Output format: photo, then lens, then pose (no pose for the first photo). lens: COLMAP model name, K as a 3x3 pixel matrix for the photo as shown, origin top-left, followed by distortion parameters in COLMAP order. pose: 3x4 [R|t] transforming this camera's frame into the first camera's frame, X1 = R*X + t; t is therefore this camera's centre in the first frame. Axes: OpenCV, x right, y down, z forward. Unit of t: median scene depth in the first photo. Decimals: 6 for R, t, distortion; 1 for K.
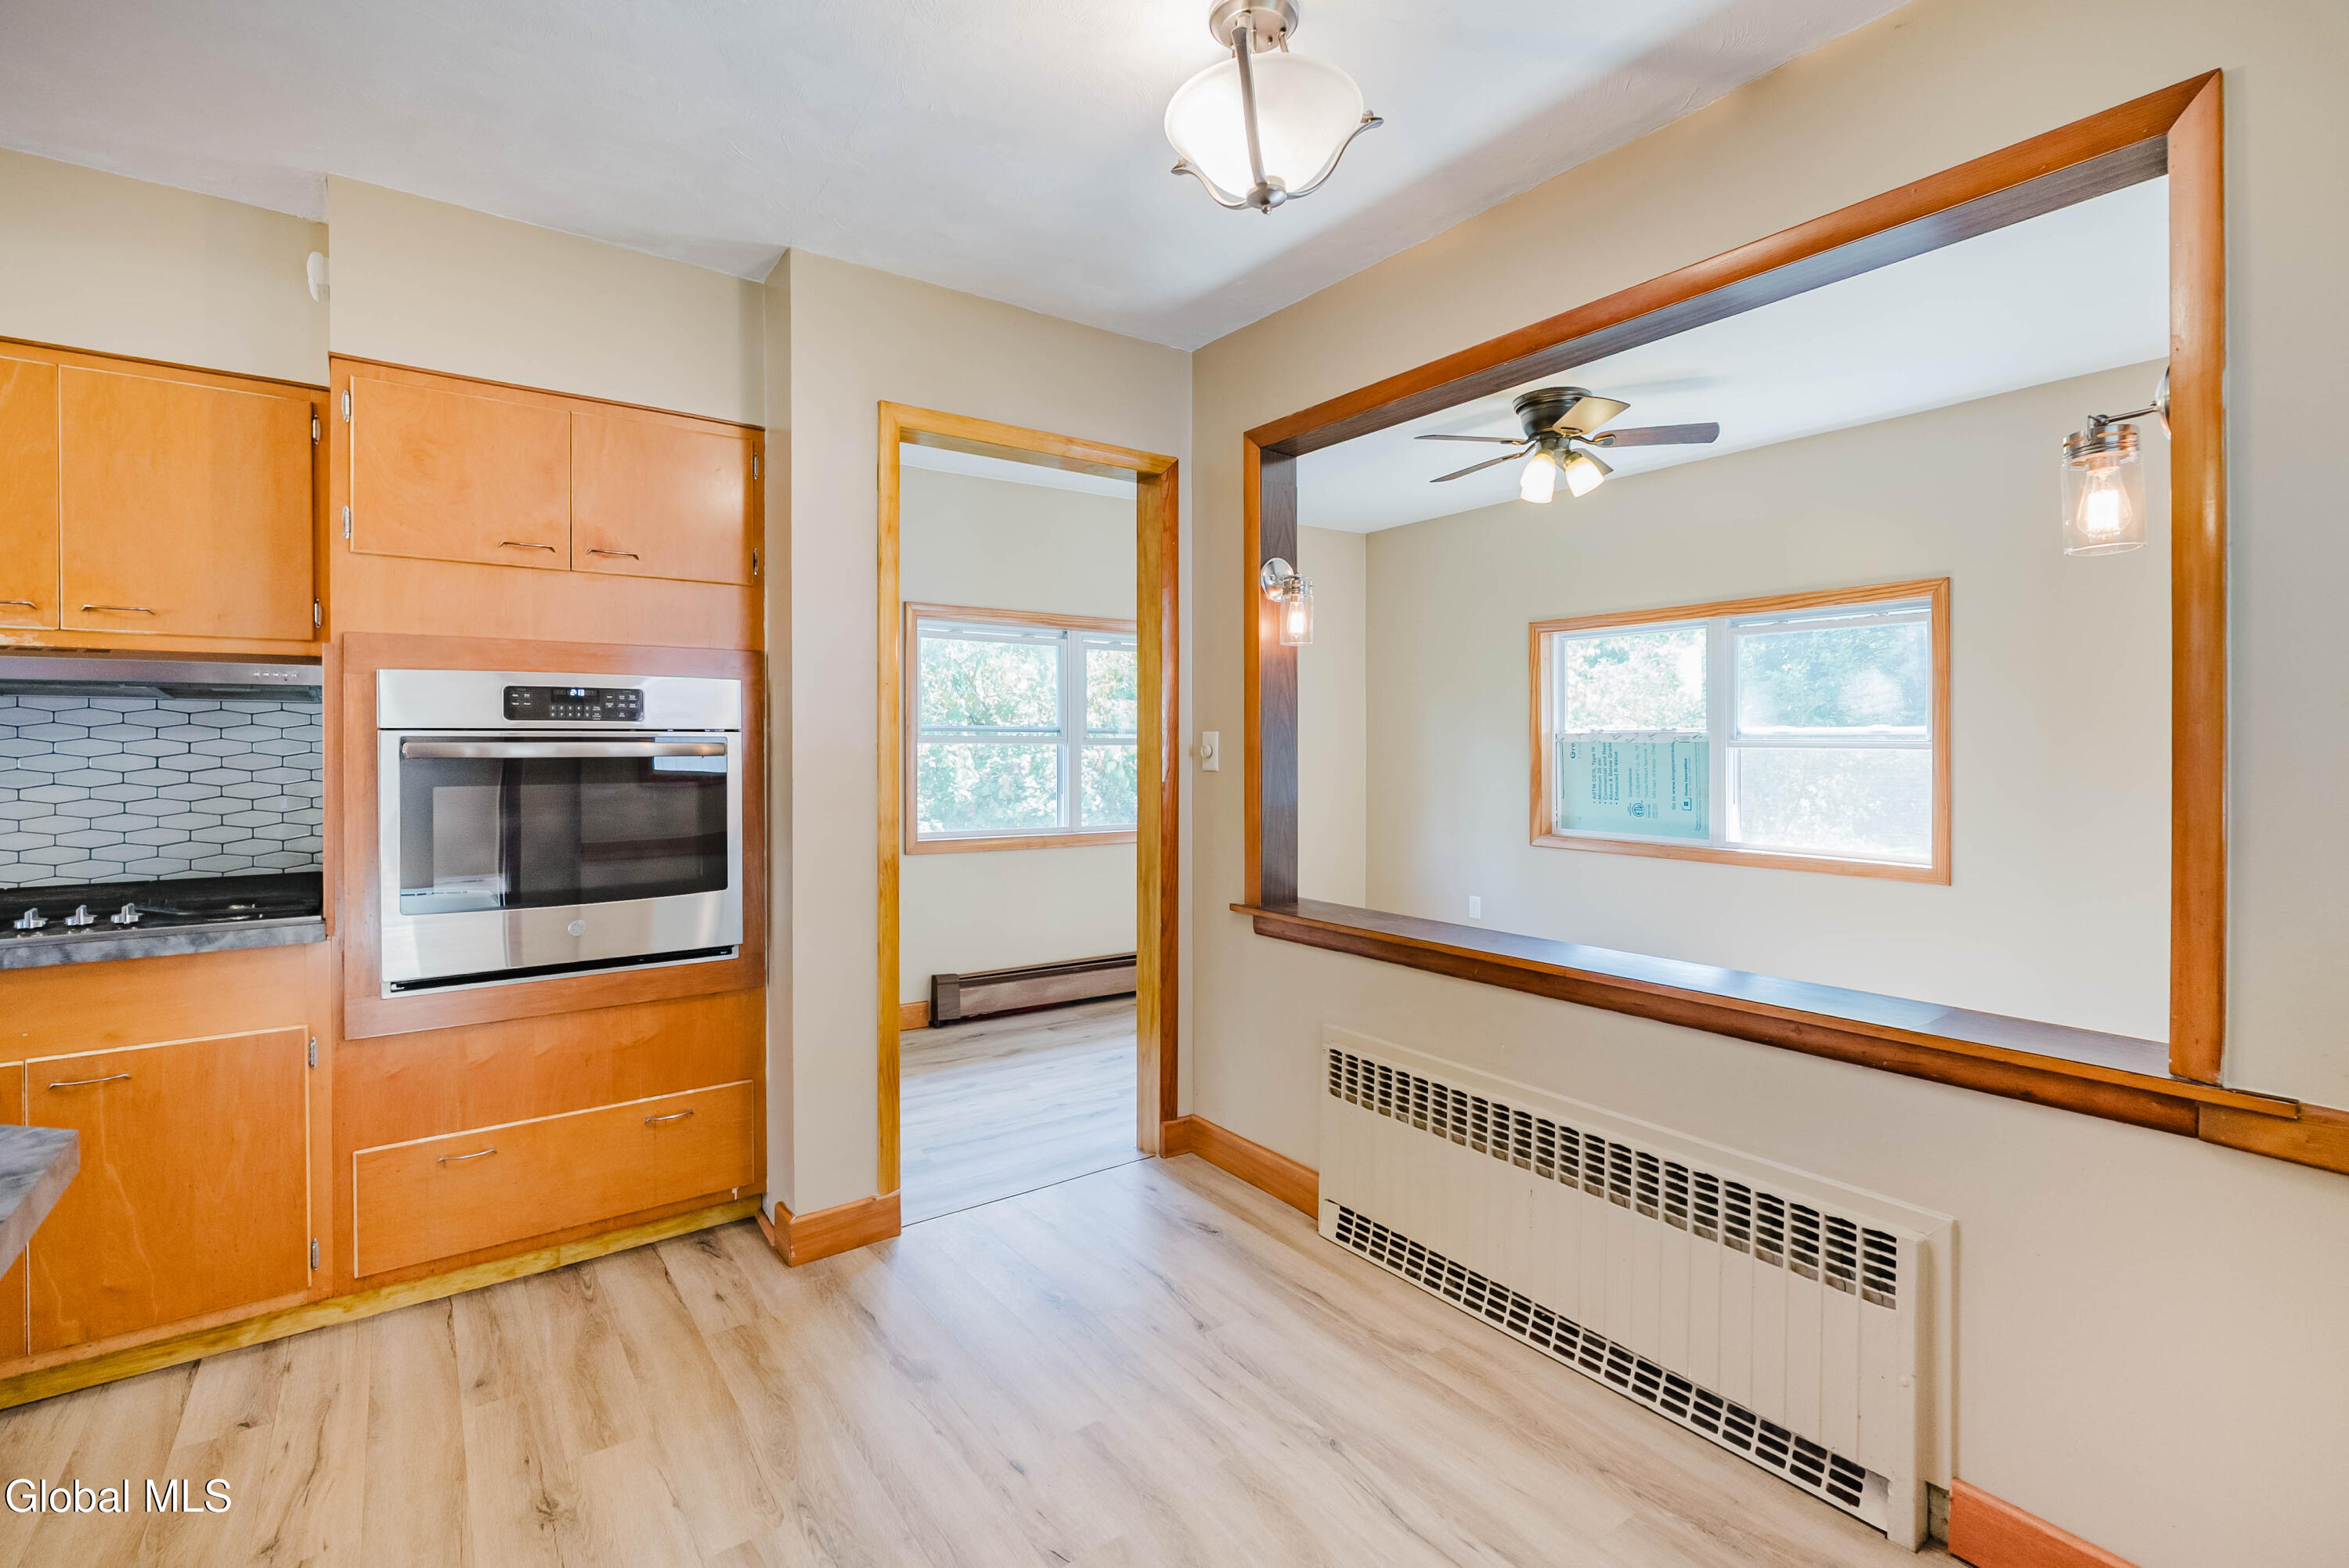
lens RADIAL K [[1083.2, 0, 1164.0], [0, 1083.2, 755.7], [0, 0, 1]] dist [-0.006053, -0.000355]
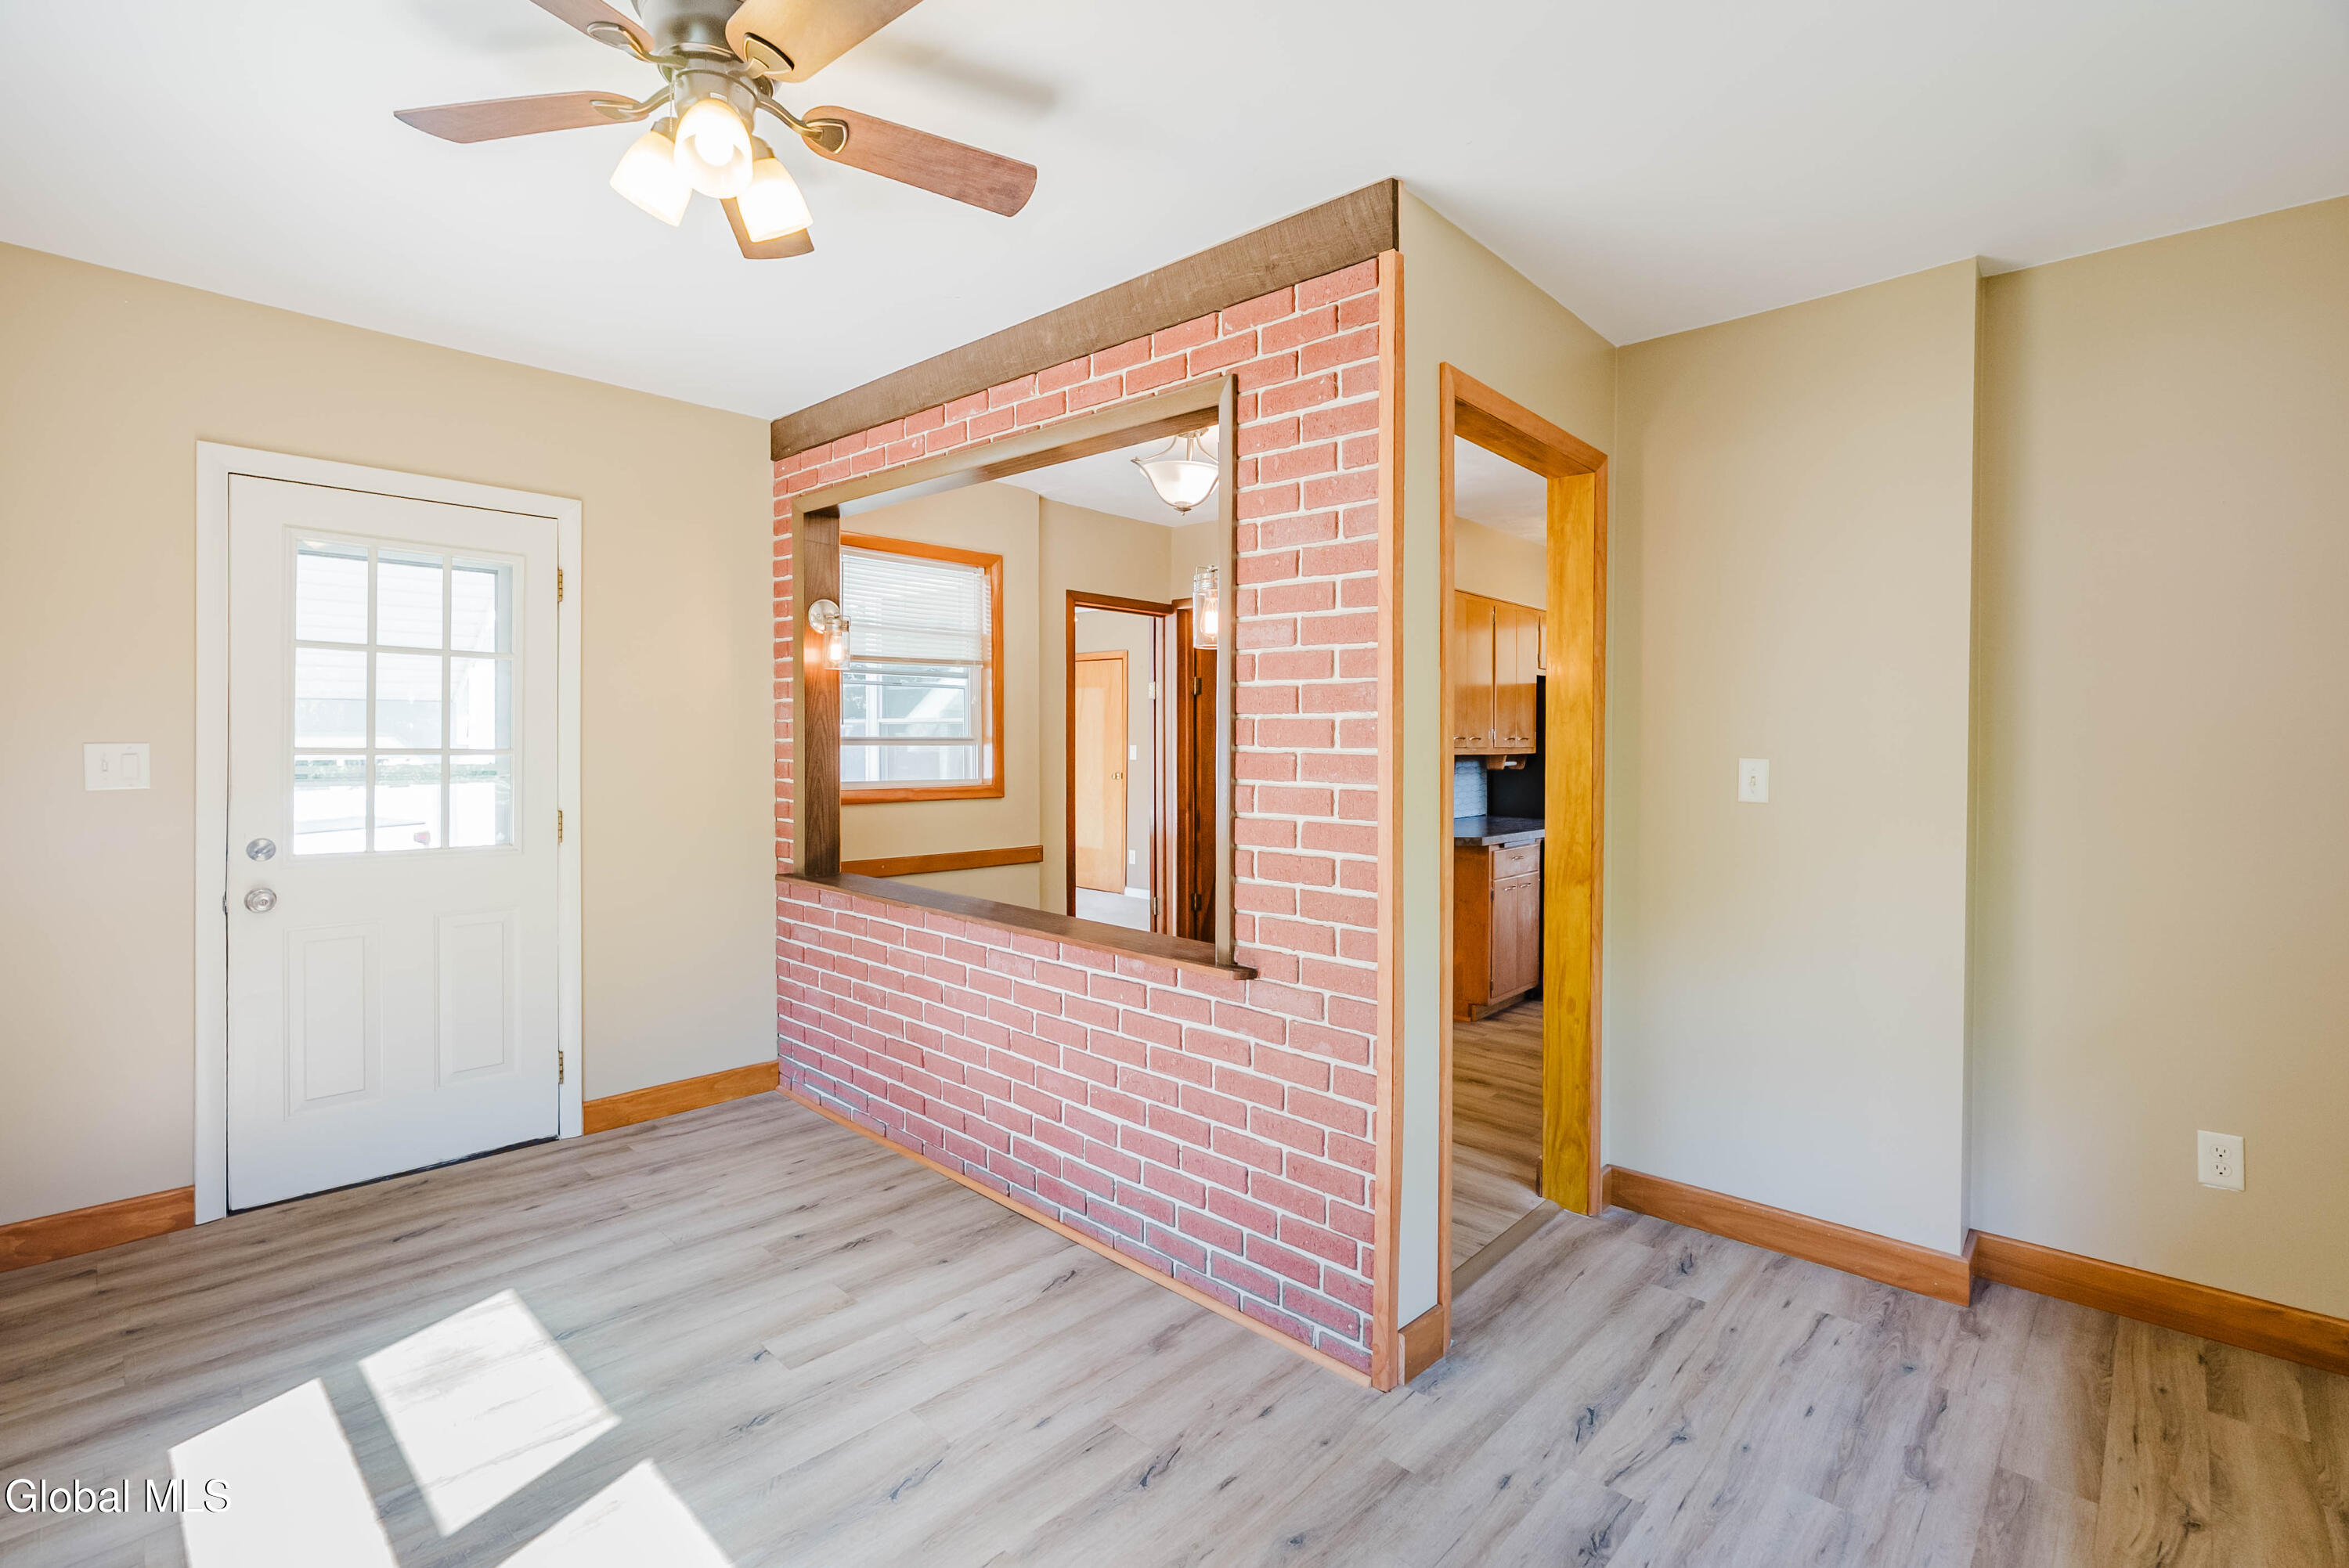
lens RADIAL K [[1045.0, 0, 1181.5], [0, 1045.0, 741.8], [0, 0, 1]] dist [-0.002563, -0.000496]
pose [[-0.977556, -0.012991, -0.210276, 0.386991], [-0.015649, 0.999817, 0.010983, -0.041082], [0.210095, 0.014028, -0.977580, 2.151717]]
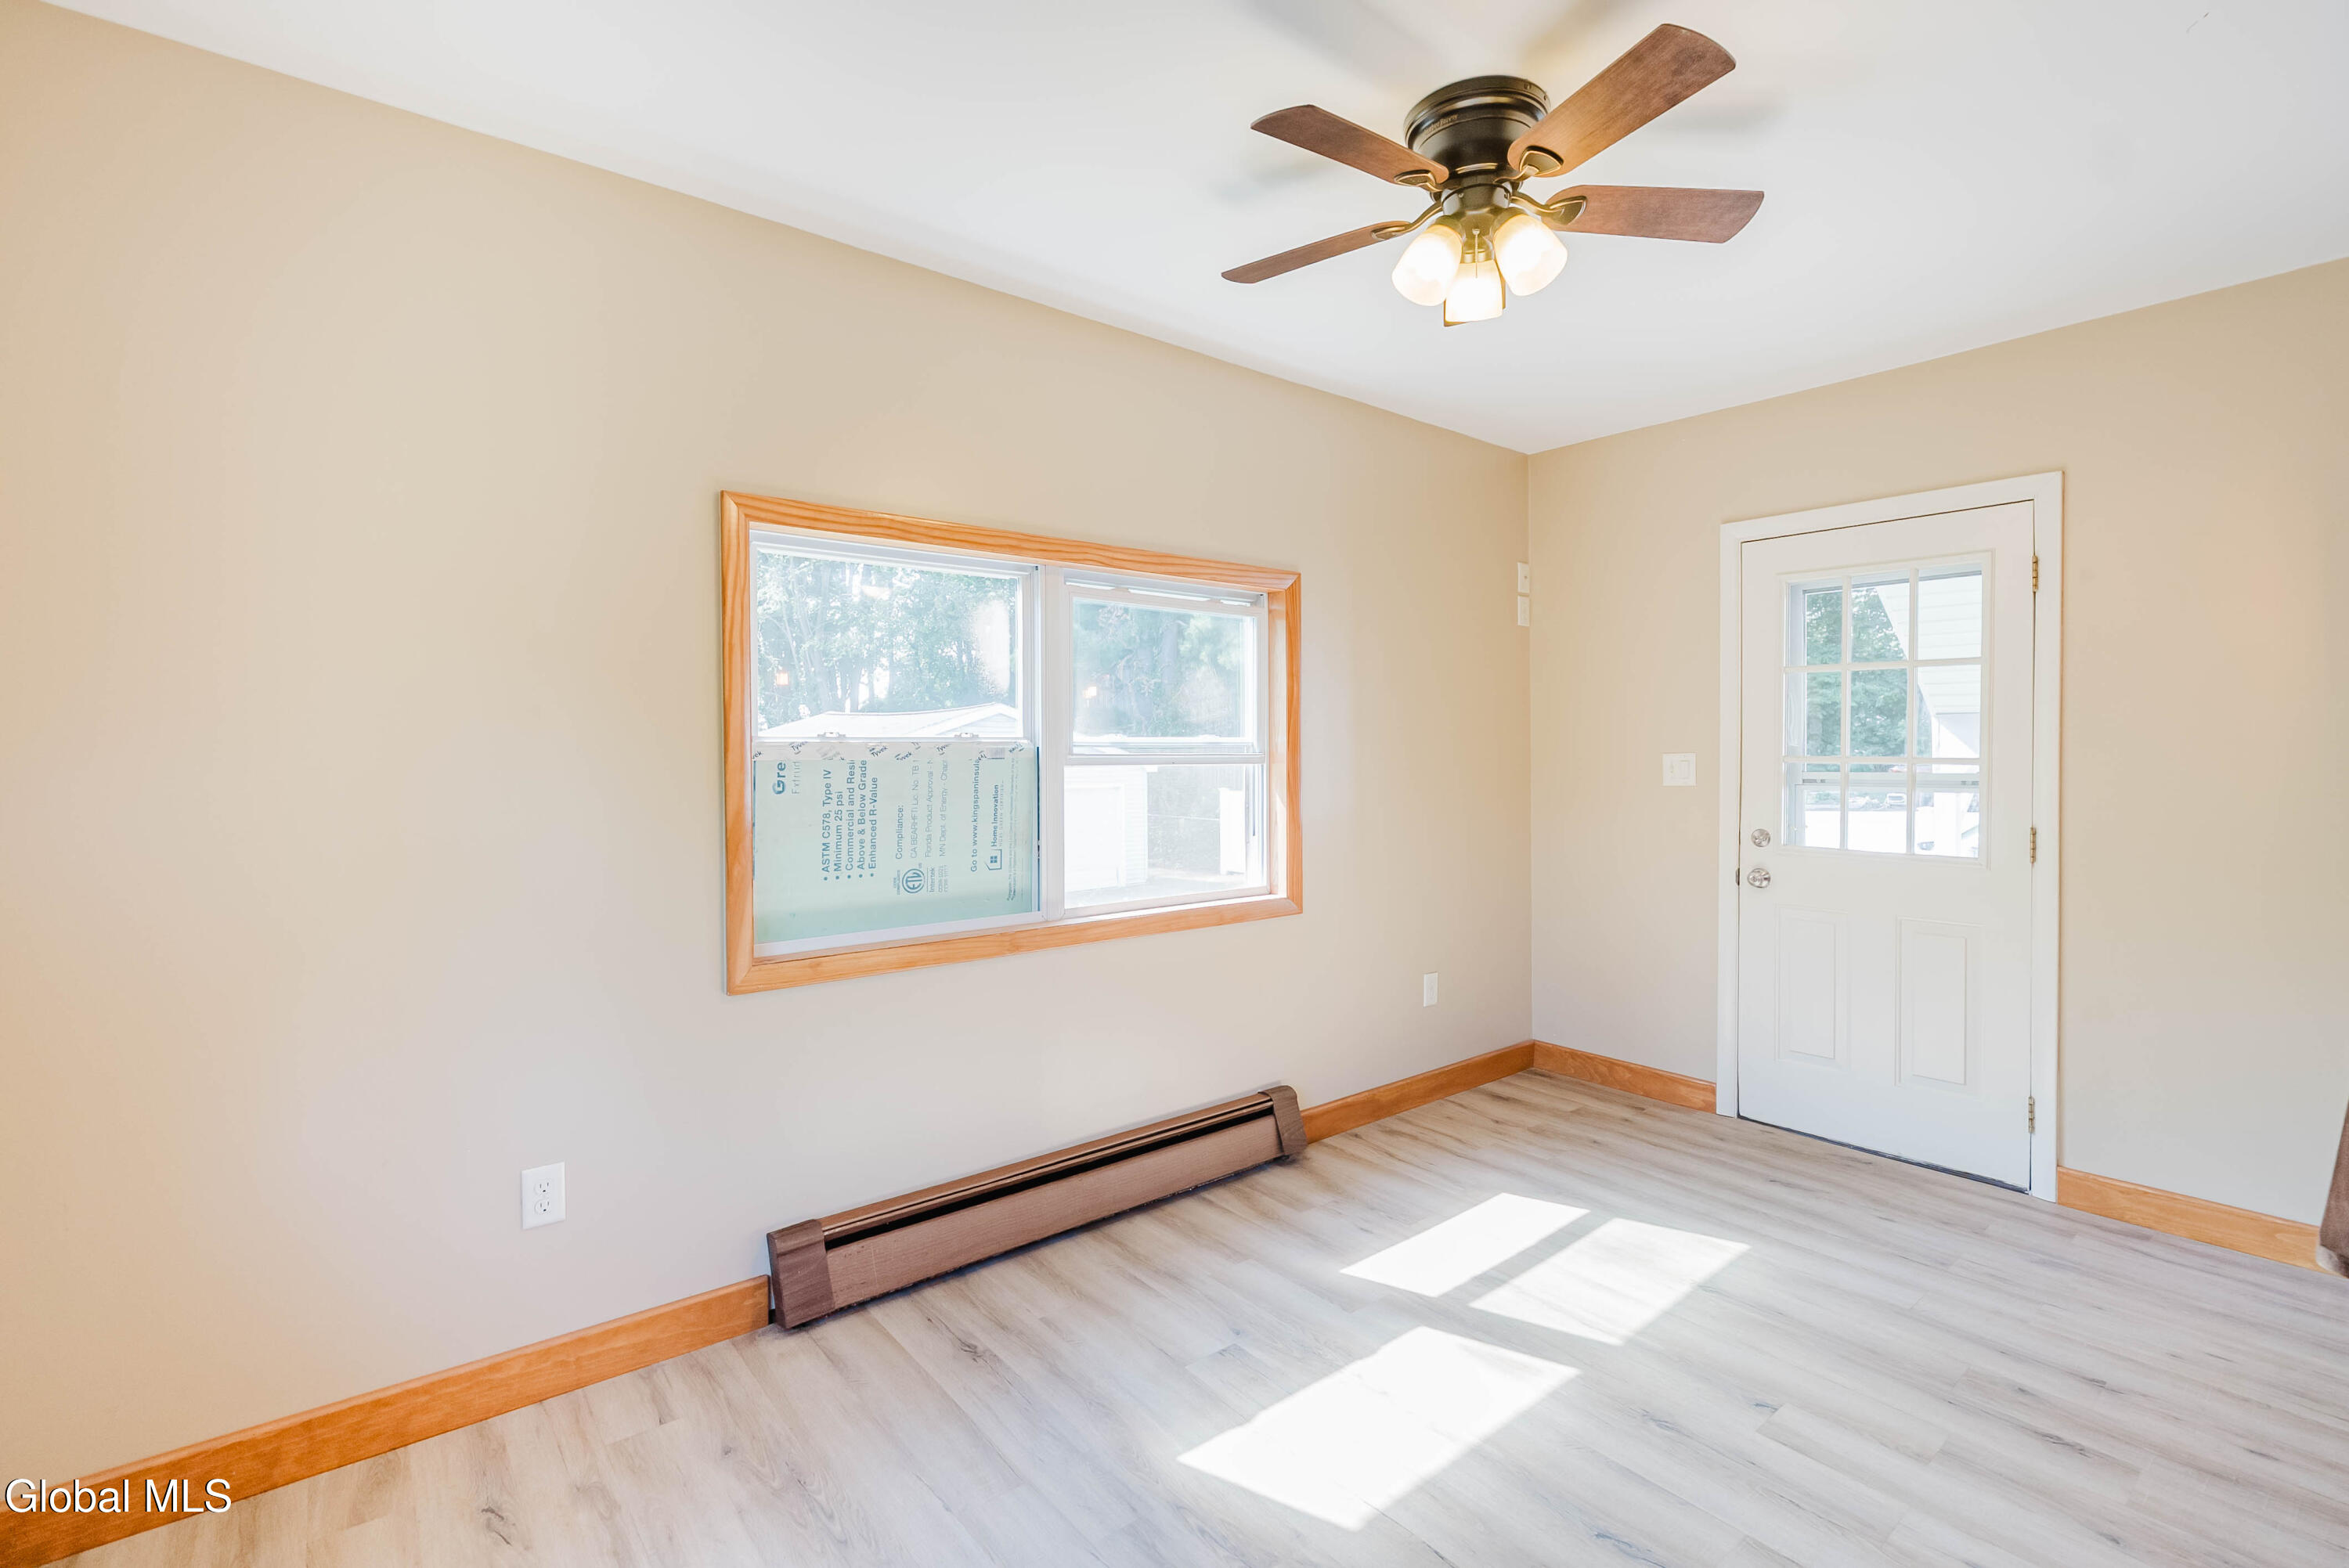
lens RADIAL K [[1060.0, 0, 1187.6], [0, 1060.0, 755.7], [0, 0, 1]] dist [-0.004999, -0.000204]
pose [[-0.090077, -0.008839, 0.995896, -0.225824], [0.015594, 0.999826, 0.010284, -0.034251], [-0.995813, 0.016457, -0.089923, 1.748182]]
